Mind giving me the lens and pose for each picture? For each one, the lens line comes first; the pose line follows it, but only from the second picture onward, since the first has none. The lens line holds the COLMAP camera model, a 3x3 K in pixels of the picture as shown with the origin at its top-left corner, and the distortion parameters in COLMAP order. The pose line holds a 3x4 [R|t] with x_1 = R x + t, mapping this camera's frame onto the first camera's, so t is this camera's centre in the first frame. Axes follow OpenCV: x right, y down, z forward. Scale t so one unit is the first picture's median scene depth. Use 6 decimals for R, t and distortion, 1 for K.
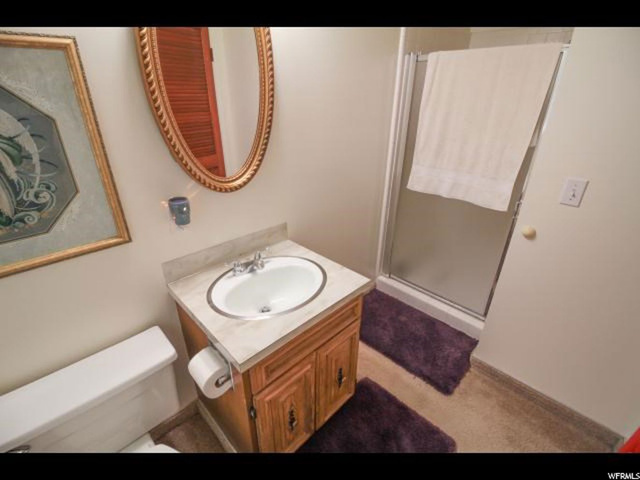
lens RADIAL K [[297.3, 0, 320.0], [0, 297.3, 240.0], [0, 0, 1]] dist [0.000011, 0.000077]
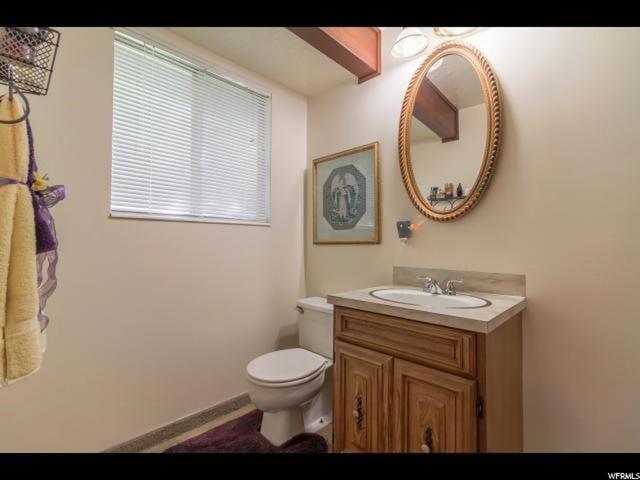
lens RADIAL K [[297.3, 0, 320.0], [0, 297.3, 240.0], [0, 0, 1]] dist [0.000011, 0.000077]
pose [[0.007270, -0.035431, -0.999346, 1.207645], [-0.438988, 0.897810, -0.035024, 0.222858], [0.898463, 0.438956, -0.009027, 0.823885]]
